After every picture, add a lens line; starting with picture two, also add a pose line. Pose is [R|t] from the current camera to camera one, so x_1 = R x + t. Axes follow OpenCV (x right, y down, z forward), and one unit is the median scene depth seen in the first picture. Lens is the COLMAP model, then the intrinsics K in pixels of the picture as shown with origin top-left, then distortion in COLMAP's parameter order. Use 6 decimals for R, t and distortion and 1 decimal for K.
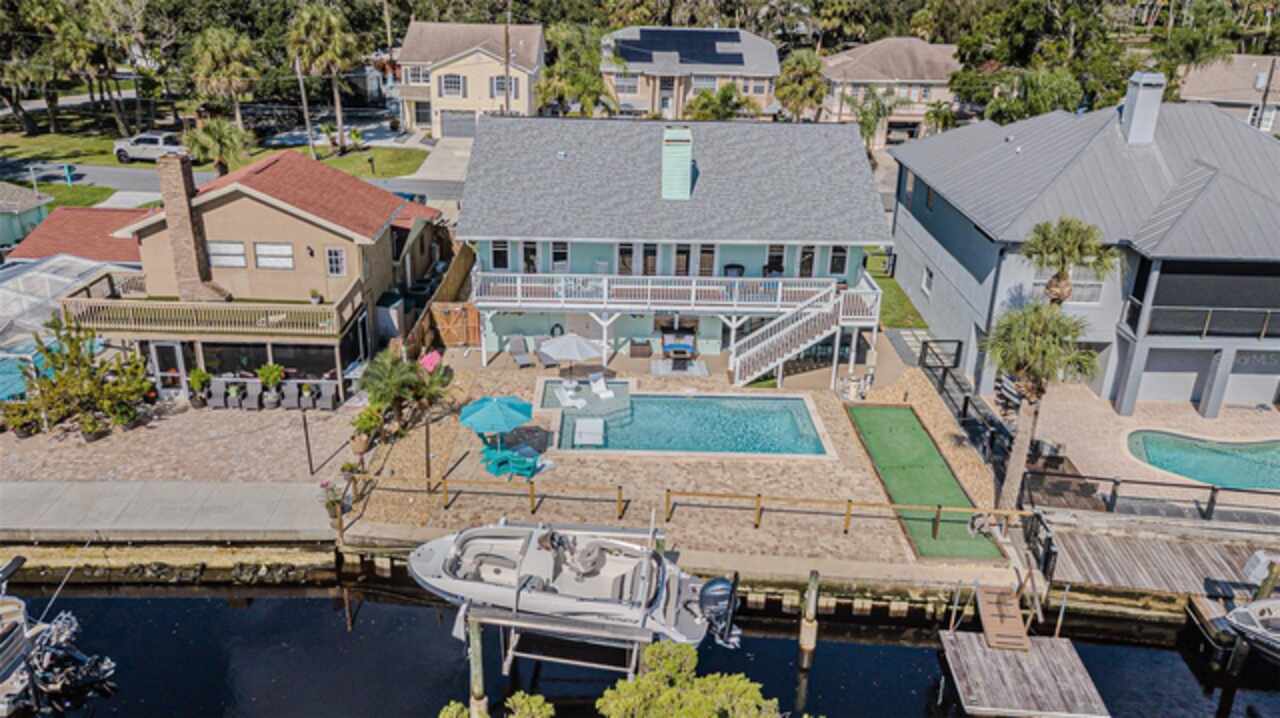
lens RADIAL K [[993.2, 0, 622.6], [0, 993.2, 354.8], [0, 0, 1]] dist [0.010364, 0.015311]
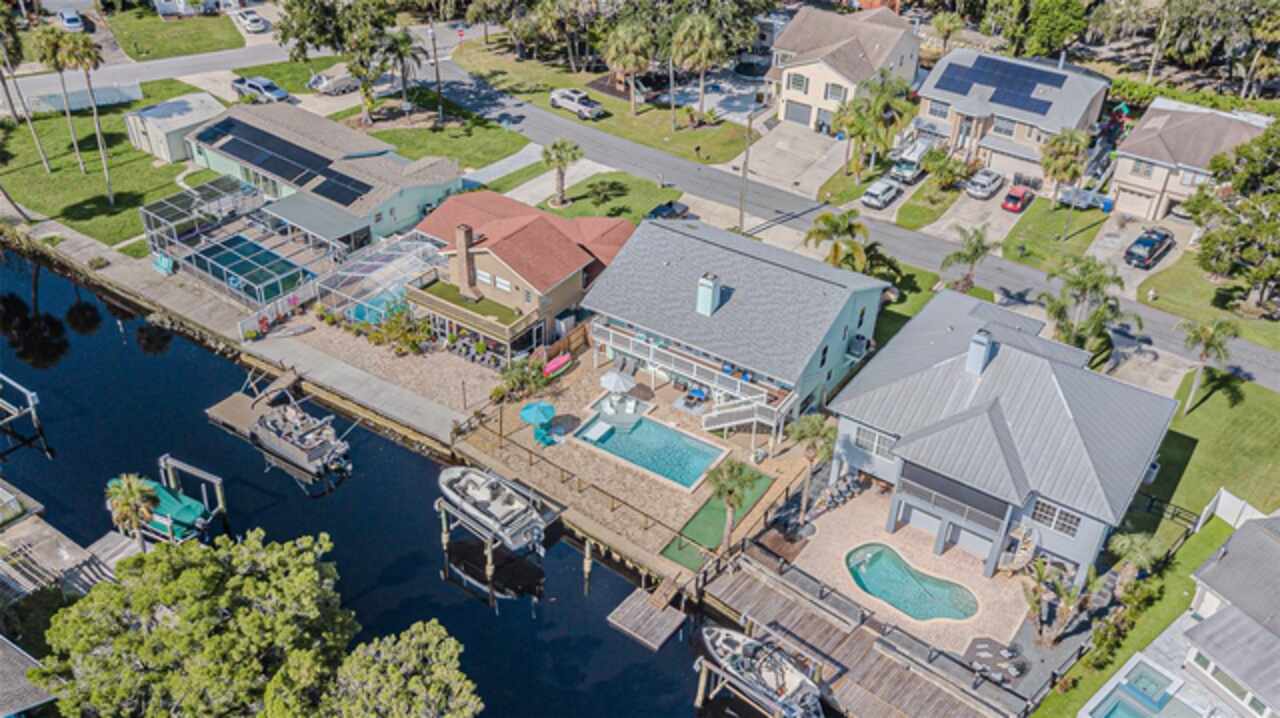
lens RADIAL K [[1117.4, 0, 653.9], [0, 1117.4, 361.4], [0, 0, 1]] dist [0.022562, 0.008971]
pose [[0.840649, 0.318618, -0.437941, 0.908197], [-0.225817, 0.941201, 0.251290, -0.583048], [0.492256, -0.112352, 0.863169, -0.743879]]
